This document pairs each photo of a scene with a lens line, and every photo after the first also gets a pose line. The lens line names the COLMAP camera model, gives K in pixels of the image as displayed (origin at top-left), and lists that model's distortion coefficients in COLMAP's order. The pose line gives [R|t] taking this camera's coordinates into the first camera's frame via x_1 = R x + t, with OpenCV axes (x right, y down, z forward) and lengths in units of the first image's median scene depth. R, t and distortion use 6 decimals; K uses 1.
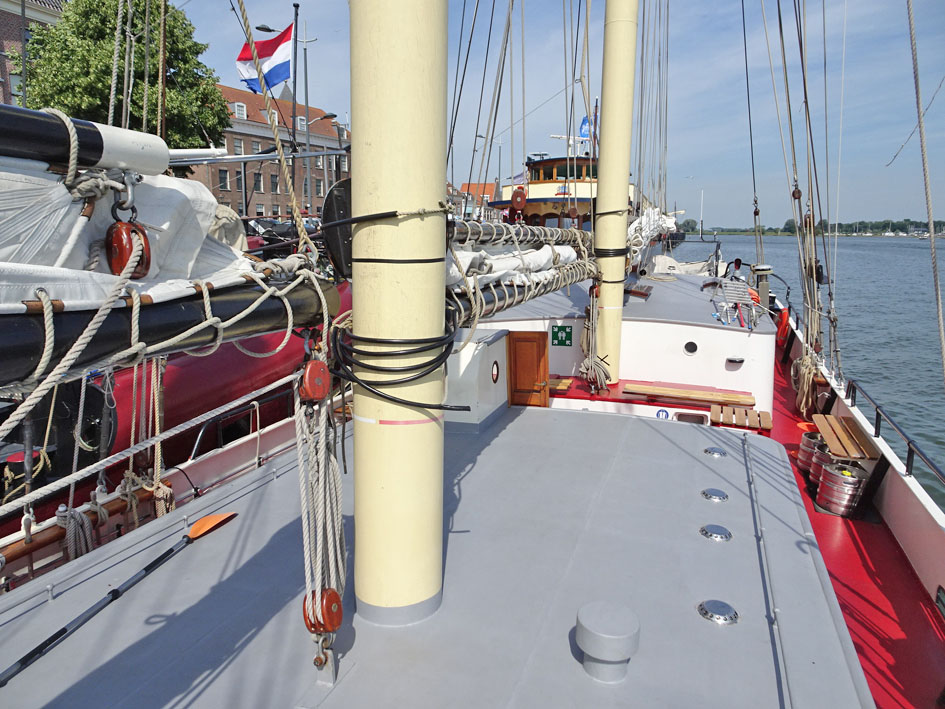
lens RADIAL K [[669.3, 0, 473.4], [0, 669.3, 356.4], [0, 0, 1]] dist [0.011024, -0.003026]
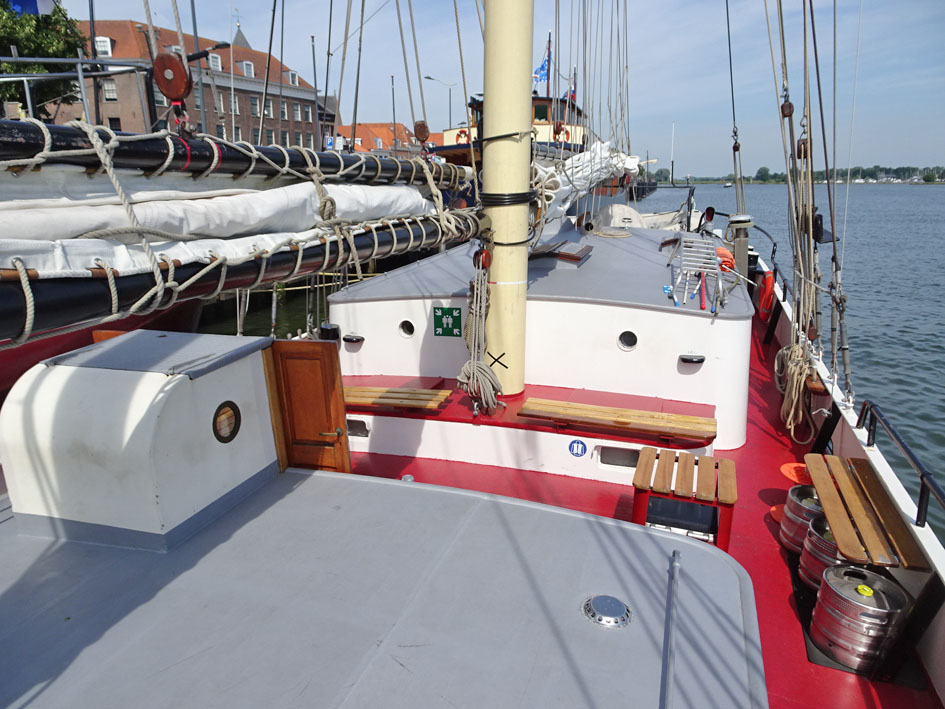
lens RADIAL K [[669.3, 0, 470.7], [0, 669.3, 359.8], [0, 0, 1]] dist [0.011024, -0.003026]
pose [[0.999821, -0.015187, 0.011245, 0.159557], [0.014335, 0.997275, 0.072362, -0.044921], [-0.012313, -0.072188, 0.997315, 0.327358]]
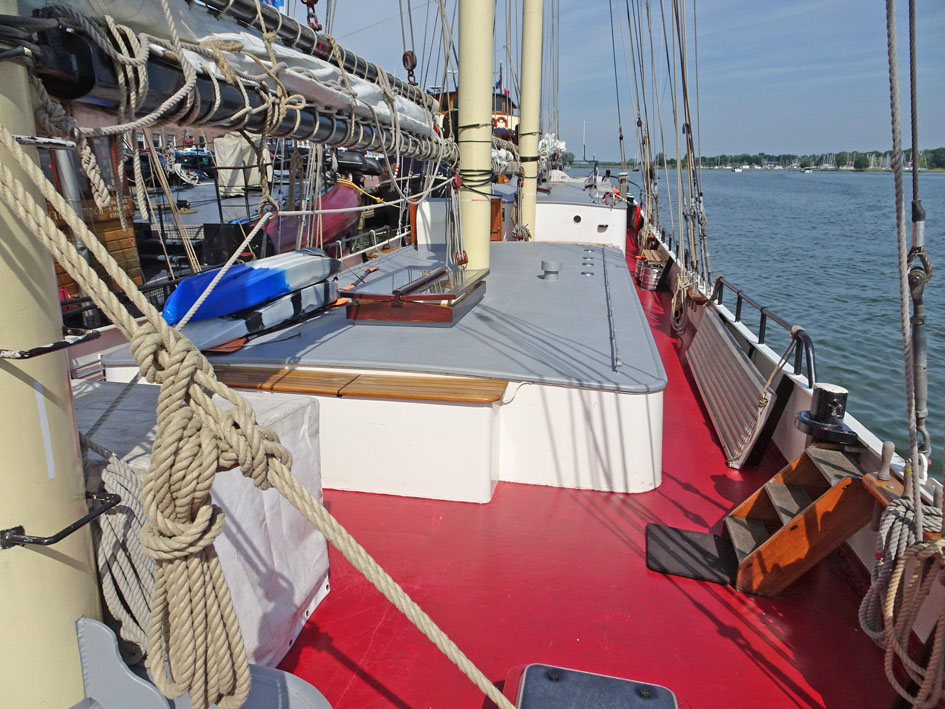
lens RADIAL K [[669.3, 0, 473.3], [0, 669.3, 350.8], [0, 0, 1]] dist [0.011024, -0.003026]
pose [[0.986576, -0.041220, 0.158015, -0.201824], [0.027601, 0.995788, 0.087433, 0.160143], [-0.160953, -0.081898, 0.983558, -0.606046]]
